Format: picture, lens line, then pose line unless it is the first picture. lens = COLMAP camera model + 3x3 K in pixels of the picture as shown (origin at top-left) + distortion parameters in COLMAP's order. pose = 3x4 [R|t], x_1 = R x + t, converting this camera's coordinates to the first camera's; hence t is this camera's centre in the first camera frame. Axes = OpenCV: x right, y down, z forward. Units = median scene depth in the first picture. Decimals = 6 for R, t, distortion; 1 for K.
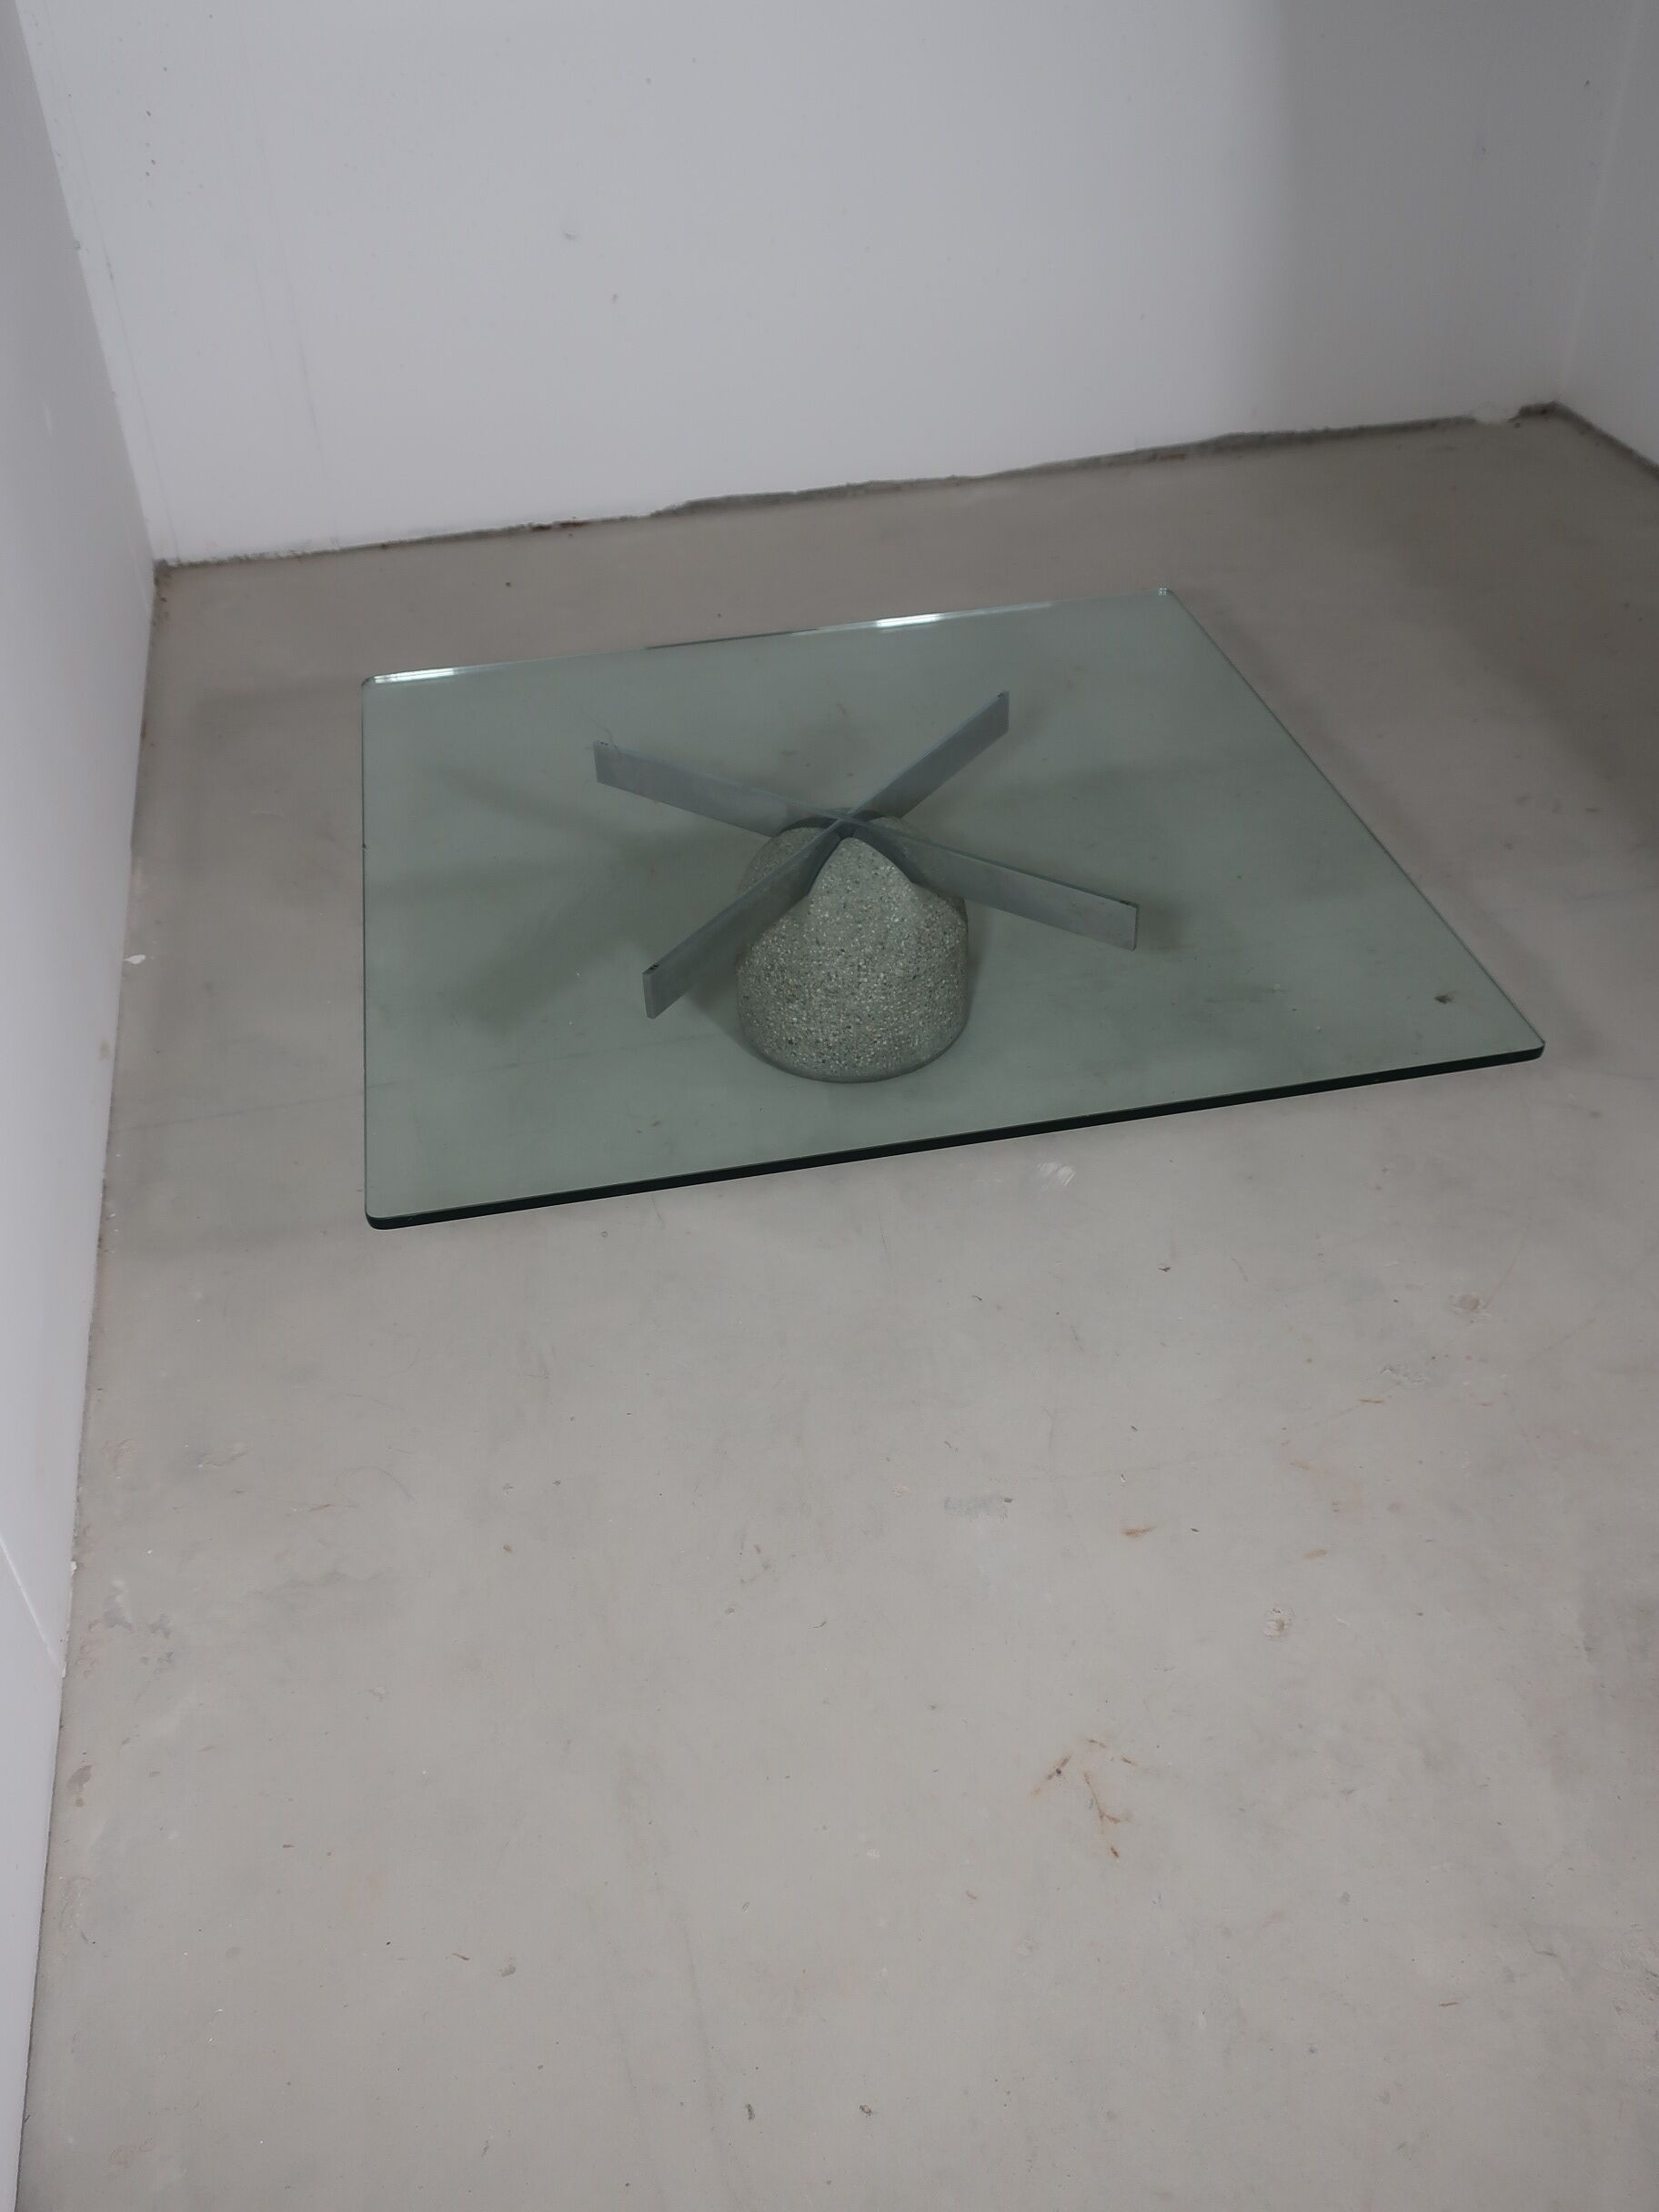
lens RADIAL K [[1958.6, 0, 829.5], [0, 1958.6, 1106.0], [0, 0, 1]] dist [-0.000619, -0.000073]
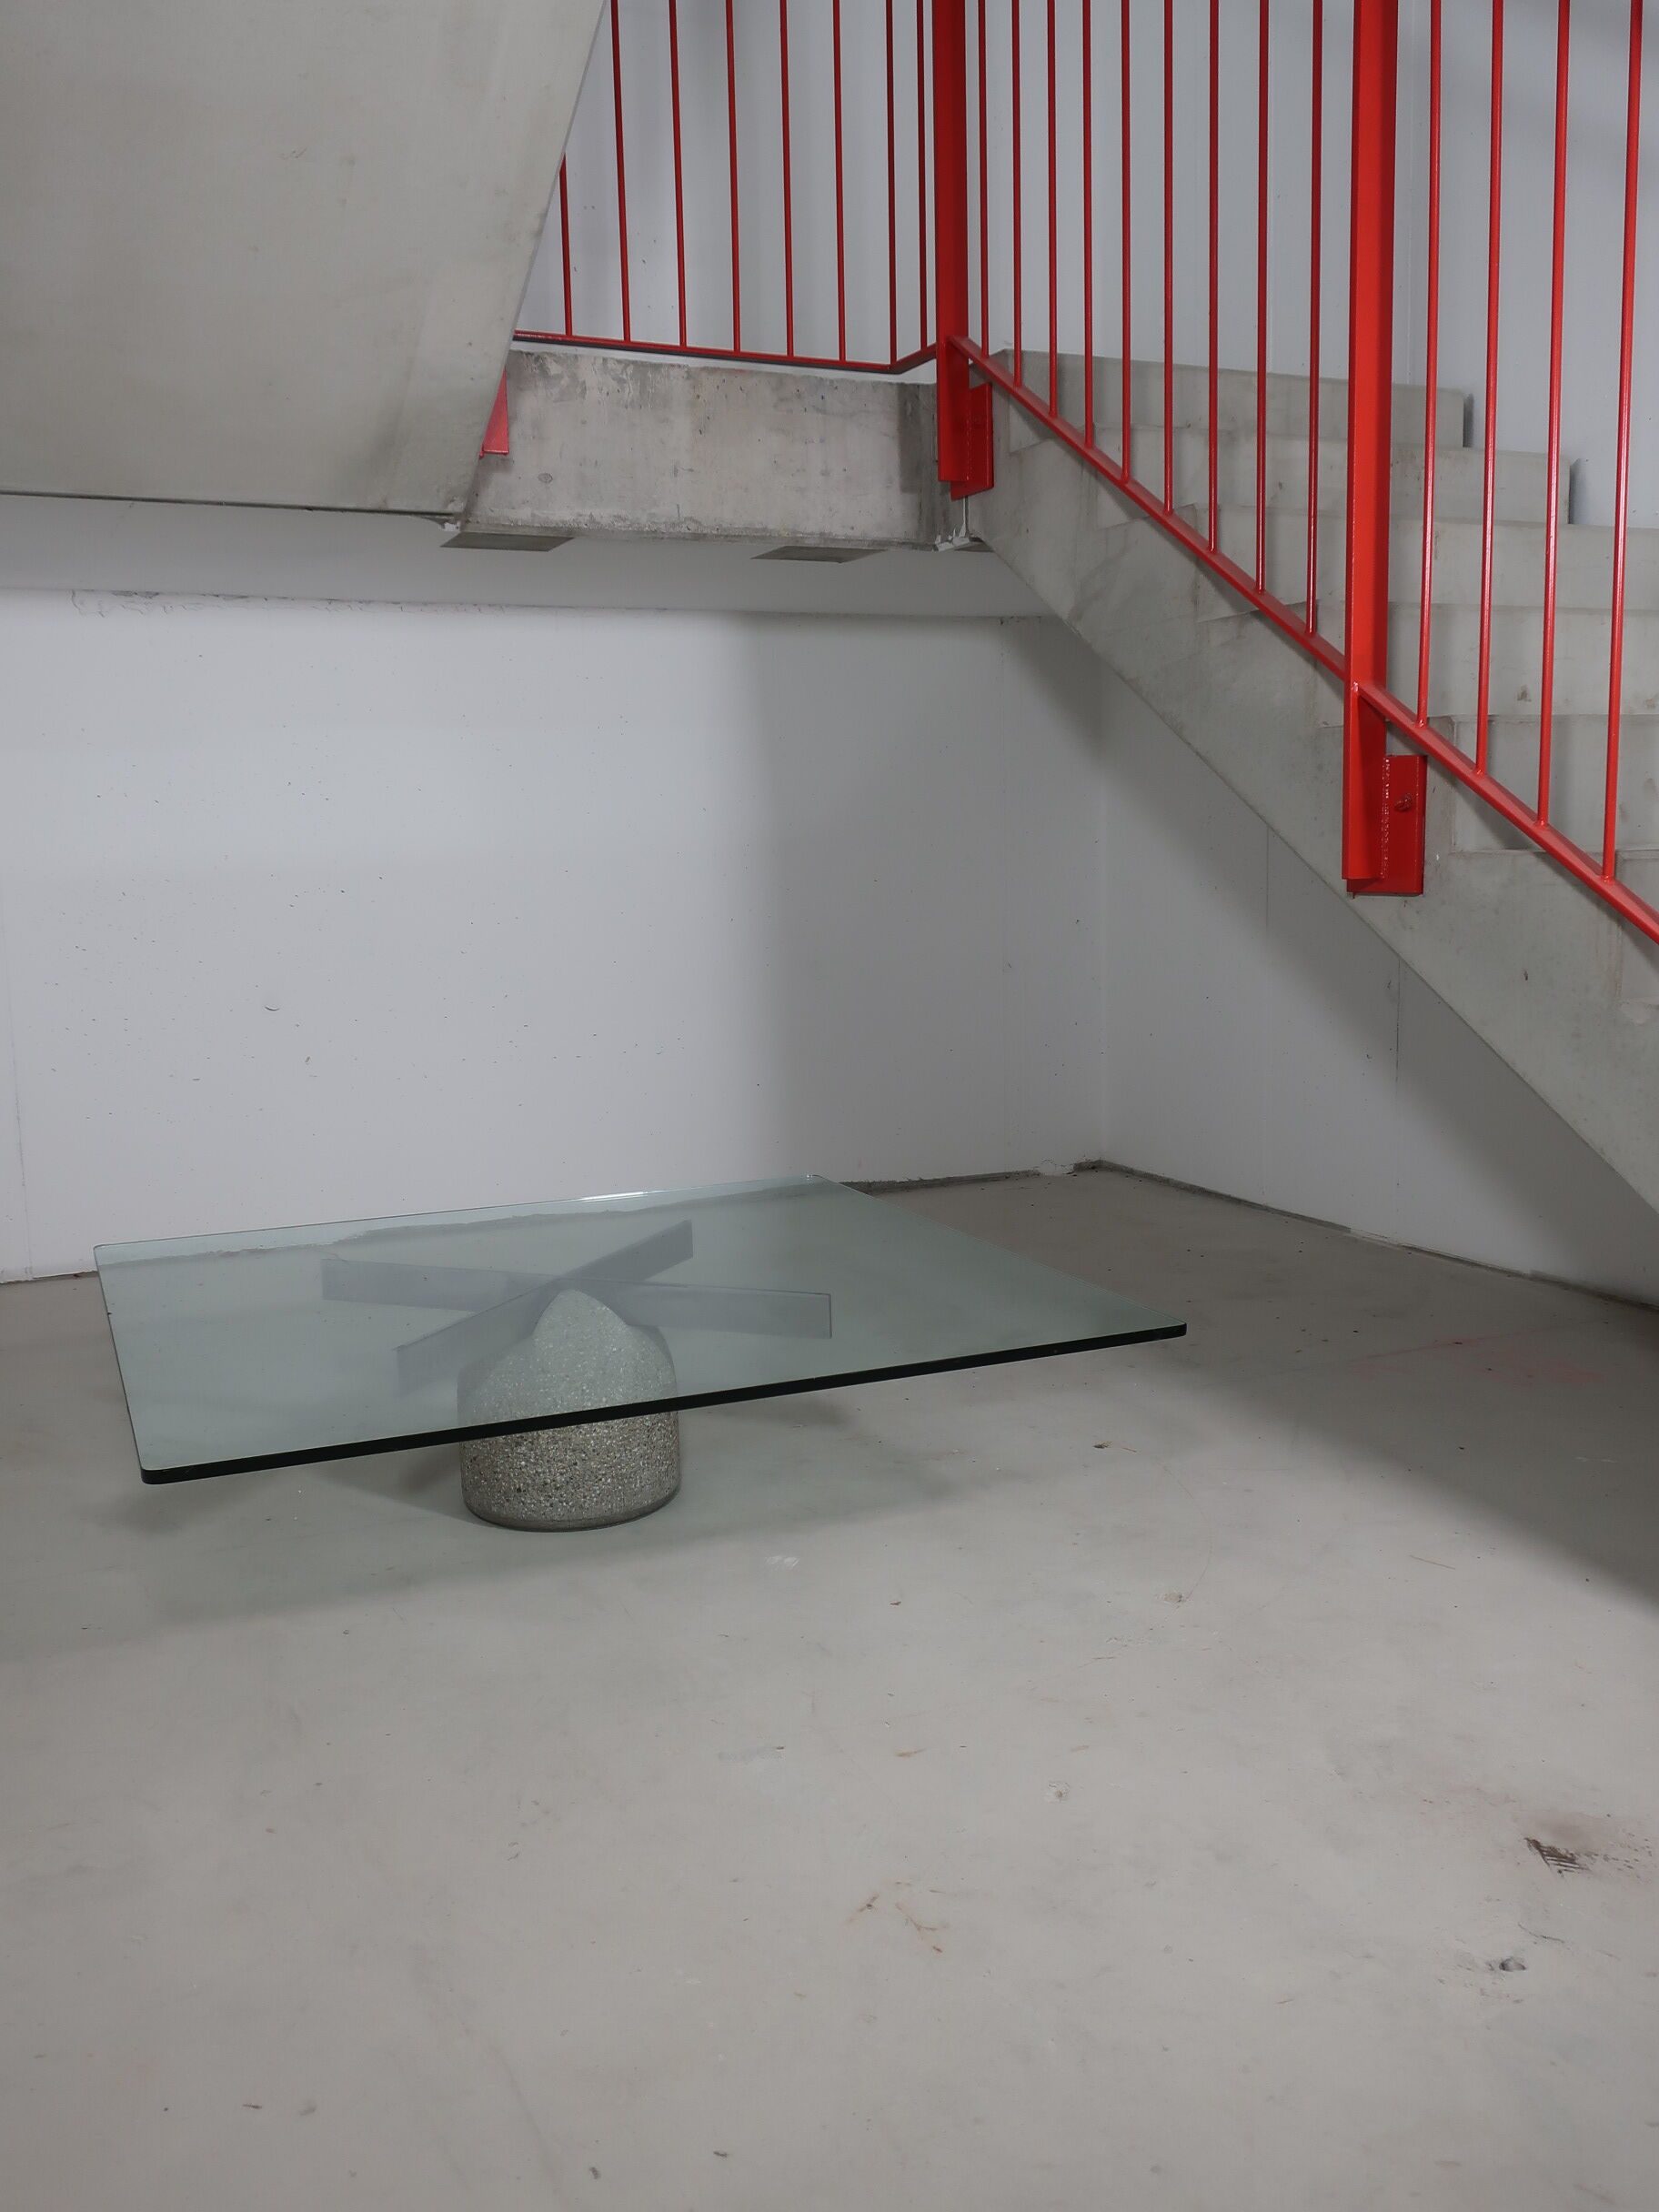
lens RADIAL K [[1958.7, 0, 839.3], [0, 1958.7, 1109.9], [0, 0, 1]] dist [0.031726, 0.001399]
pose [[0.978312, -0.026016, 0.205498, -0.062804], [0.125279, 0.864378, -0.486987, 0.326390], [-0.164958, 0.502170, 0.848890, -0.028197]]
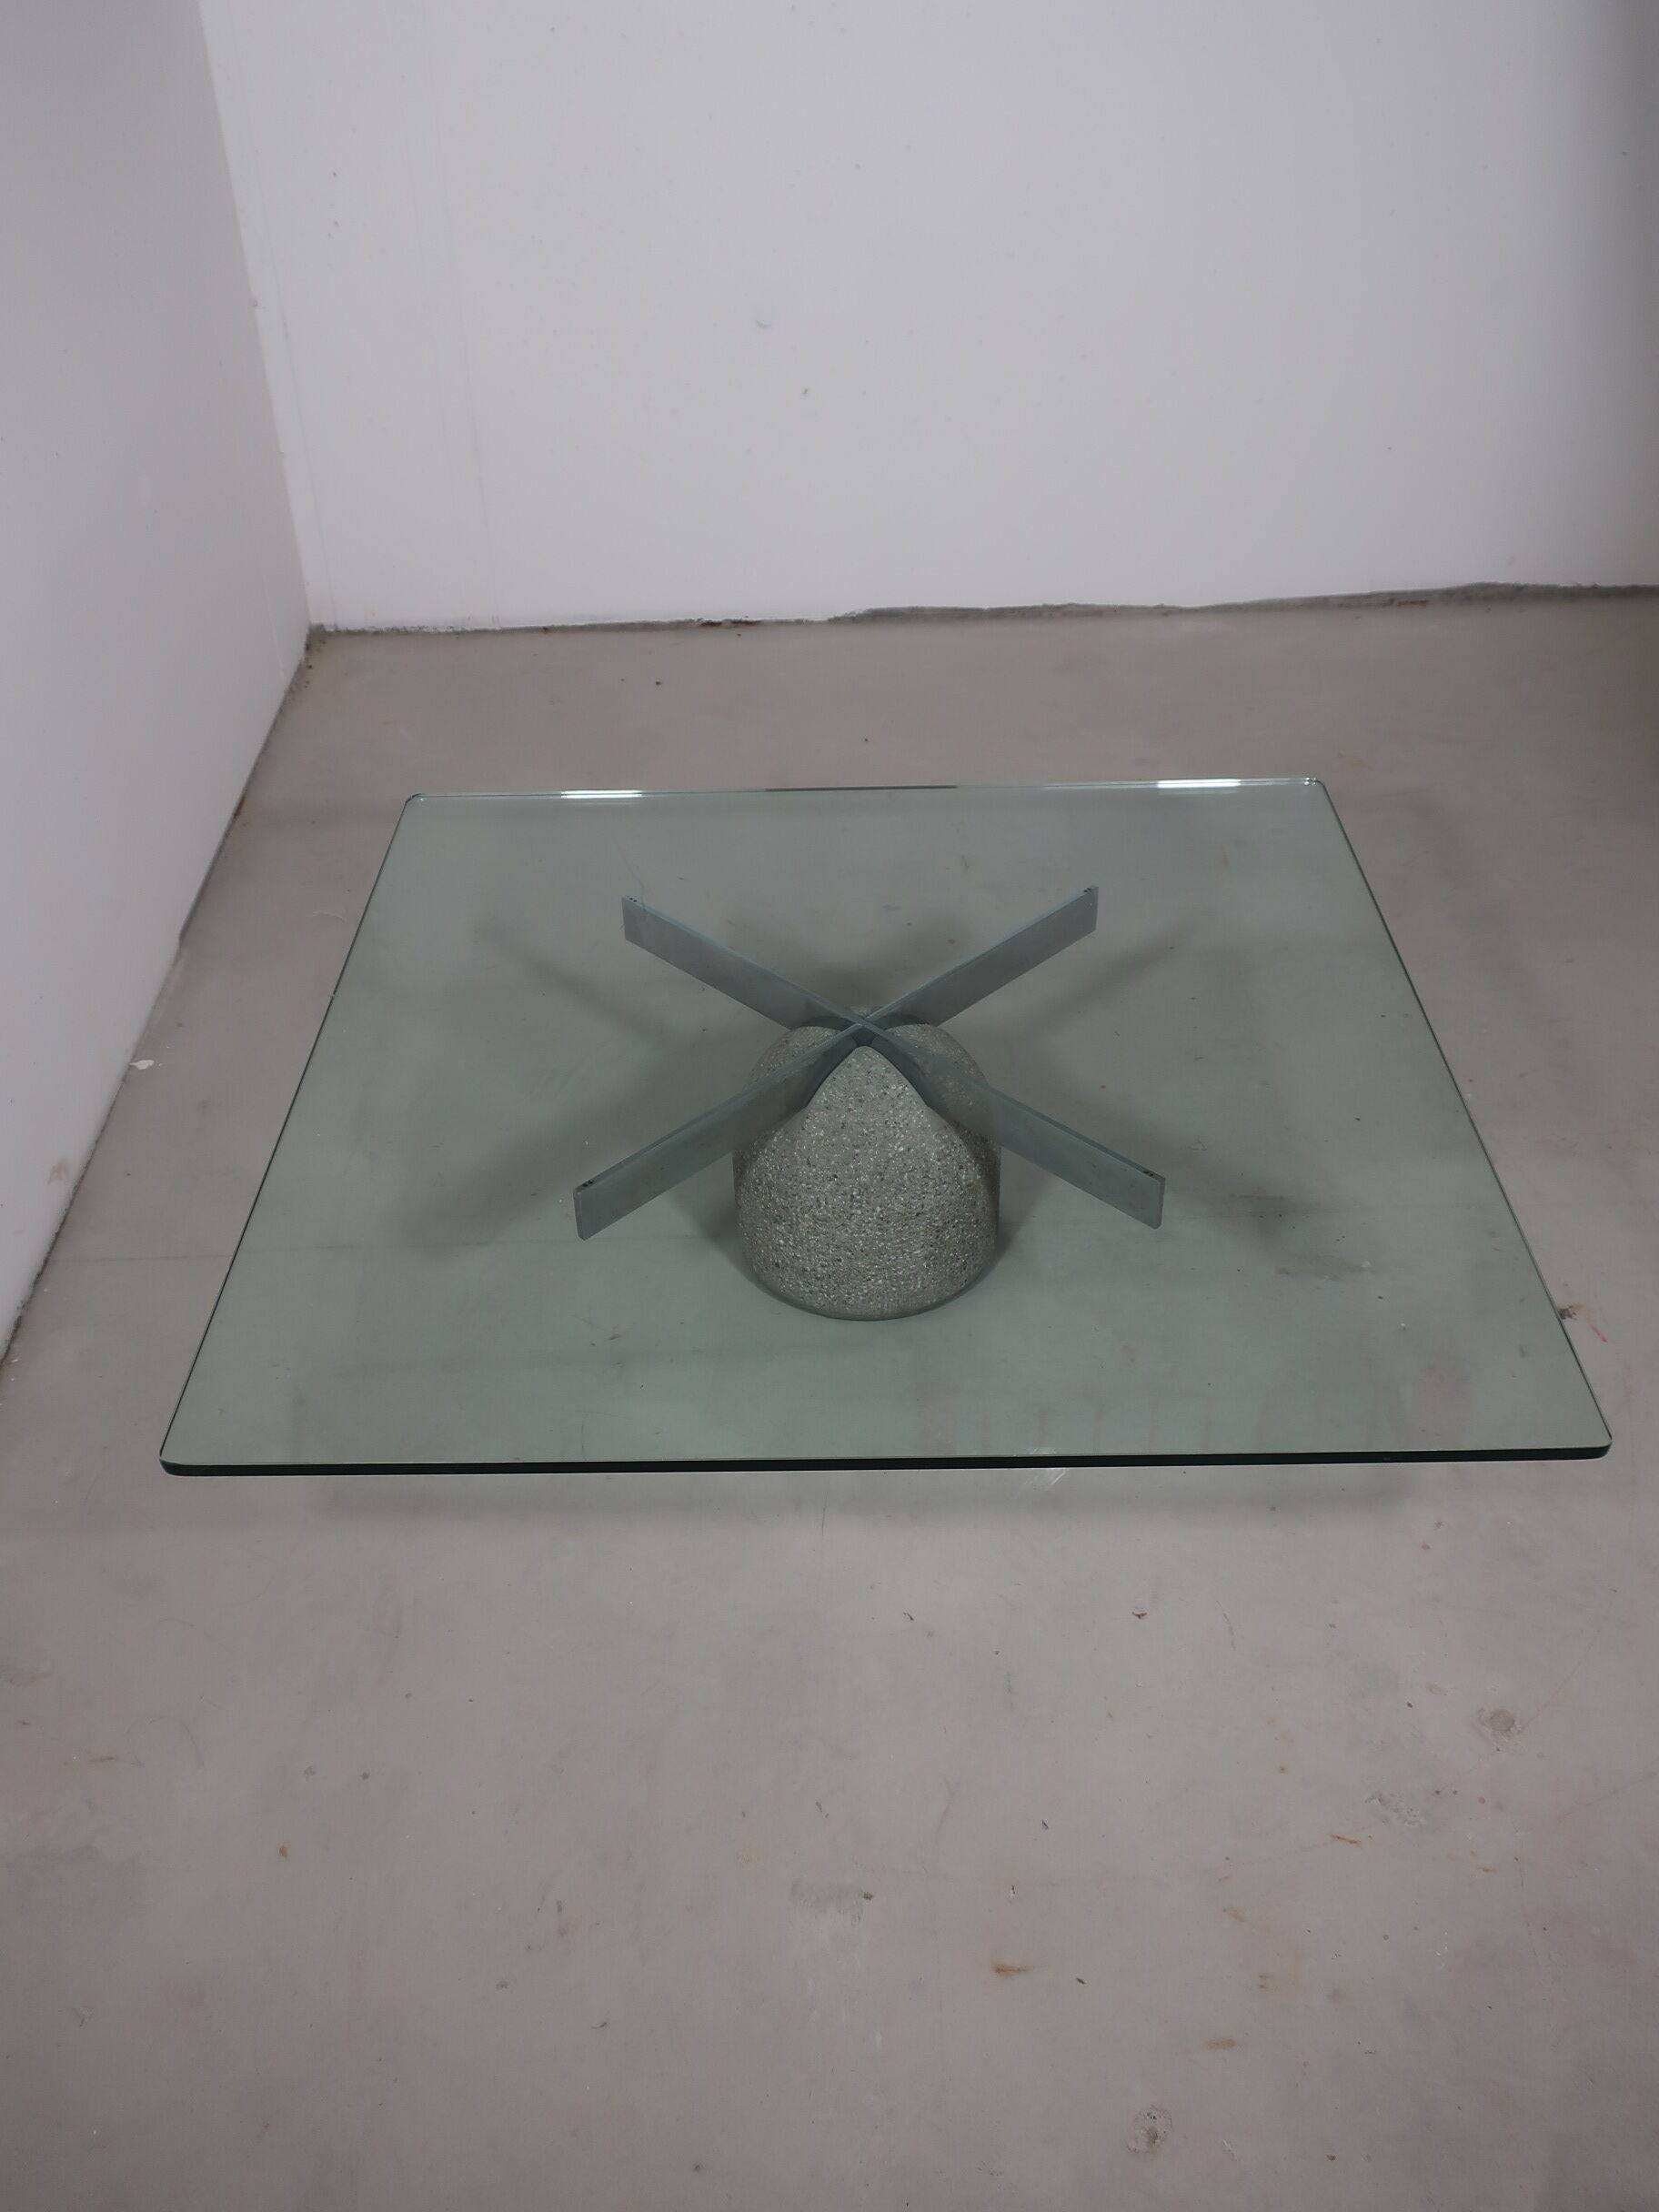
lens RADIAL K [[1958.6, 0, 829.5], [0, 1958.6, 1106.0], [0, 0, 1]] dist [-0.000619, -0.000073]
pose [[0.981580, 0.122573, -0.146547, 0.123647], [-0.125943, 0.991940, -0.013908, -0.094296], [0.143661, 0.032108, 0.989106, 0.129224]]
